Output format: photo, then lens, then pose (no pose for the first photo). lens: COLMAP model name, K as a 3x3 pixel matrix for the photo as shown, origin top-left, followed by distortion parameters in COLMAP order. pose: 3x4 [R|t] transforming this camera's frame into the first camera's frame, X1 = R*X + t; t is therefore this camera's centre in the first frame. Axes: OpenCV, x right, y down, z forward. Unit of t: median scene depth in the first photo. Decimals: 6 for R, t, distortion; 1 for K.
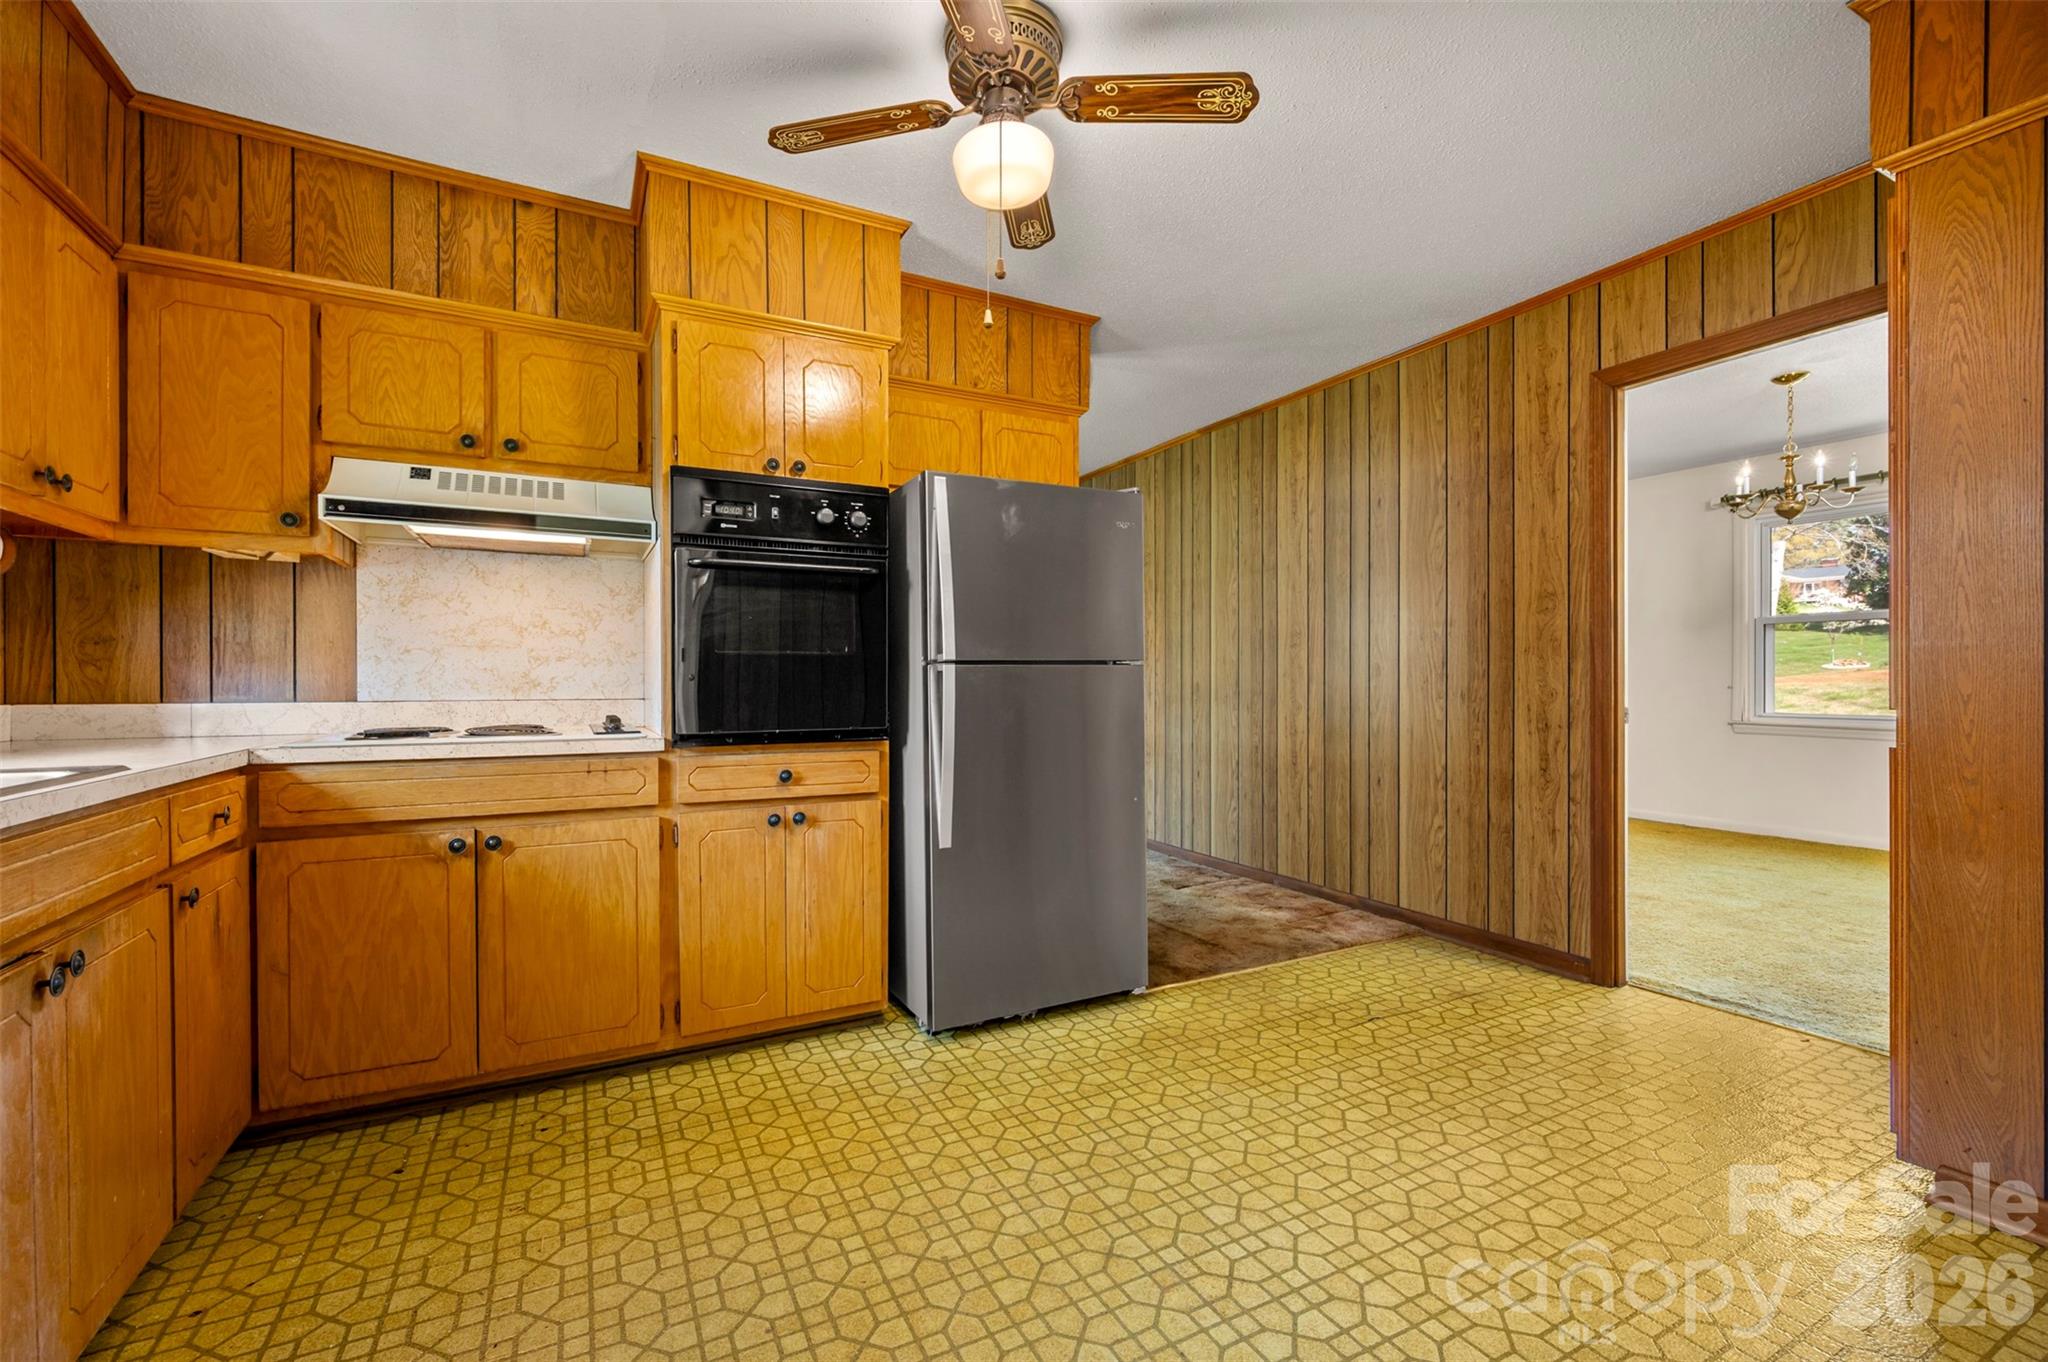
lens RADIAL K [[866.9, 0, 1025.7], [0, 866.9, 686.9], [0, 0, 1]] dist [-0.001091, -0.000145]
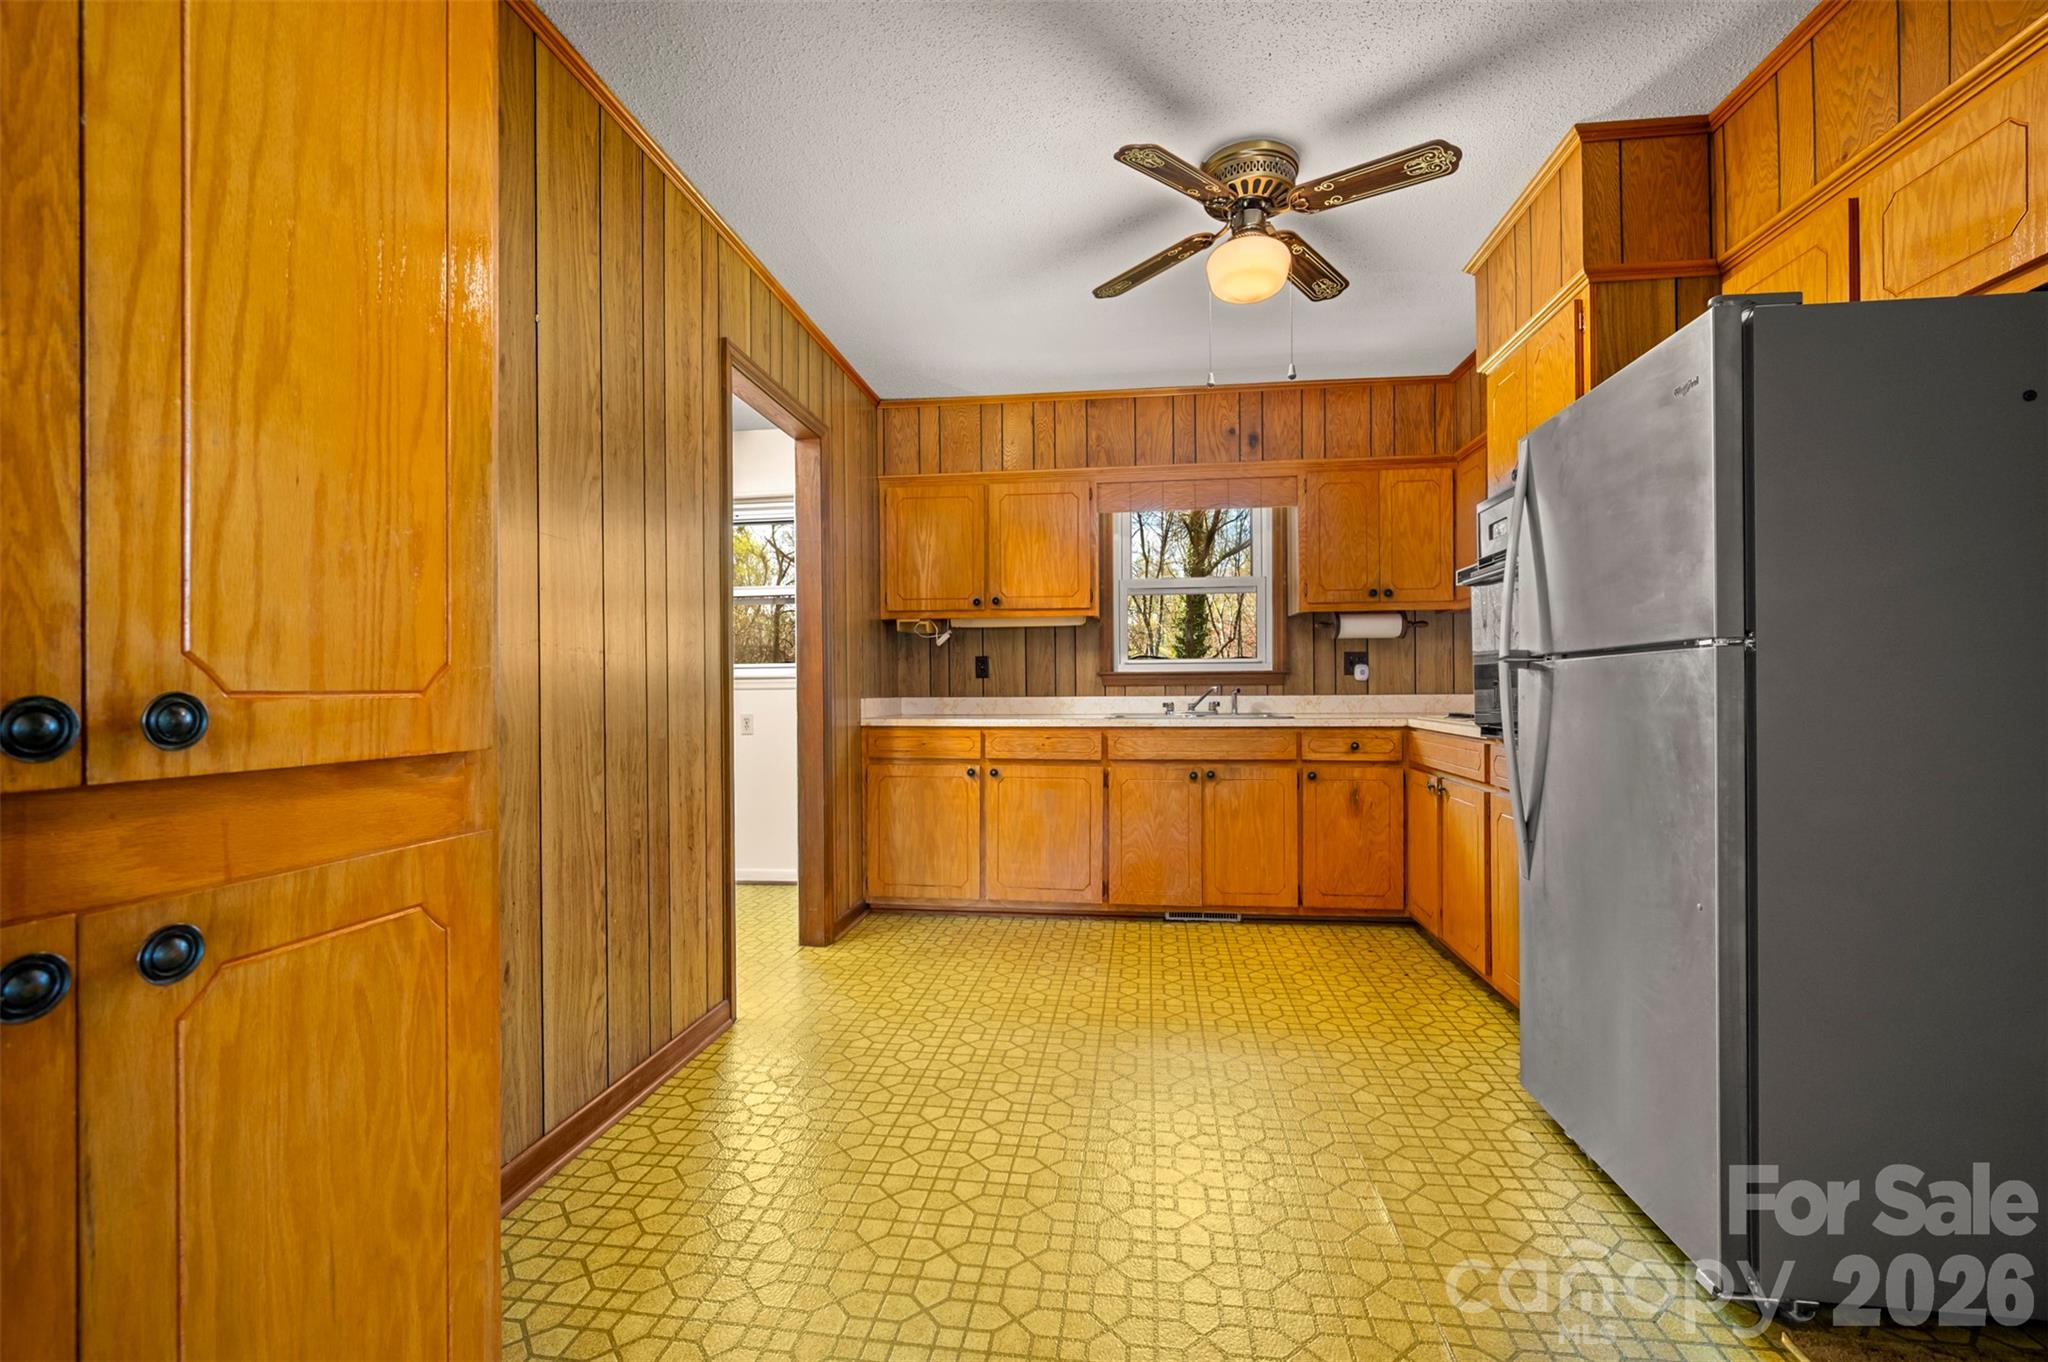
lens RADIAL K [[866.9, 0, 1025.7], [0, 866.9, 686.9], [0, 0, 1]] dist [-0.001091, -0.000145]
pose [[-0.581450, 0.005752, -0.813562, 0.976751], [0.003223, 0.999983, 0.004766, -0.007215], [0.813576, 0.000149, -0.581459, 1.215713]]
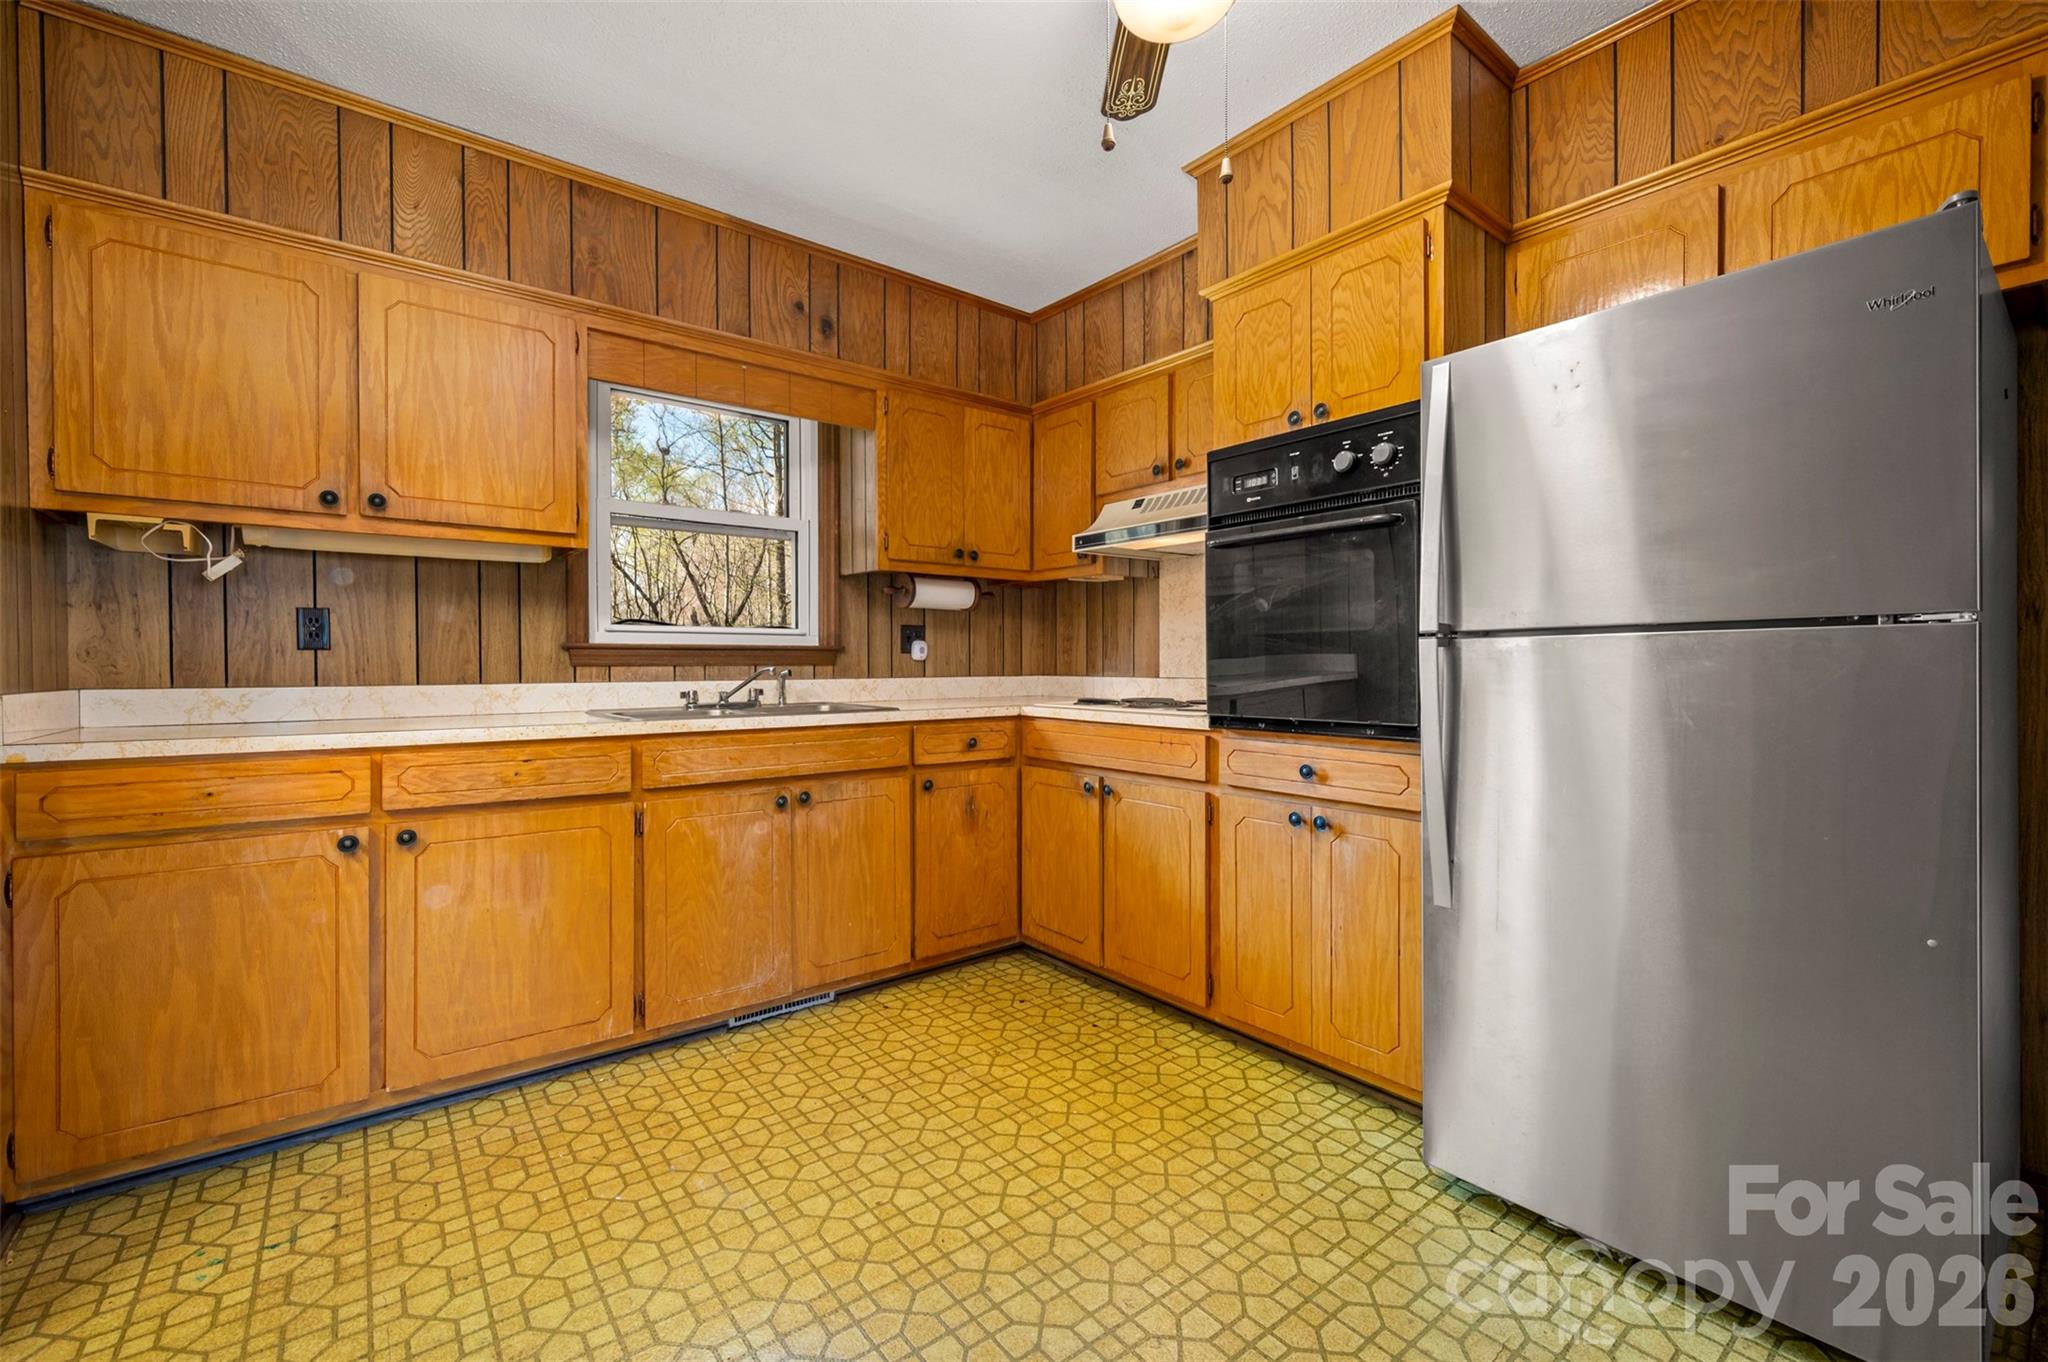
lens RADIAL K [[861.5, 0, 1024.0], [0, 861.5, 672.6], [0, 0, 1]] dist [-0.001575, -0.000091]
pose [[0.180501, 0.012112, -0.983500, 0.568571], [-0.003614, 0.999926, 0.011651, -0.006150], [0.983568, 0.001451, 0.180531, 0.613561]]
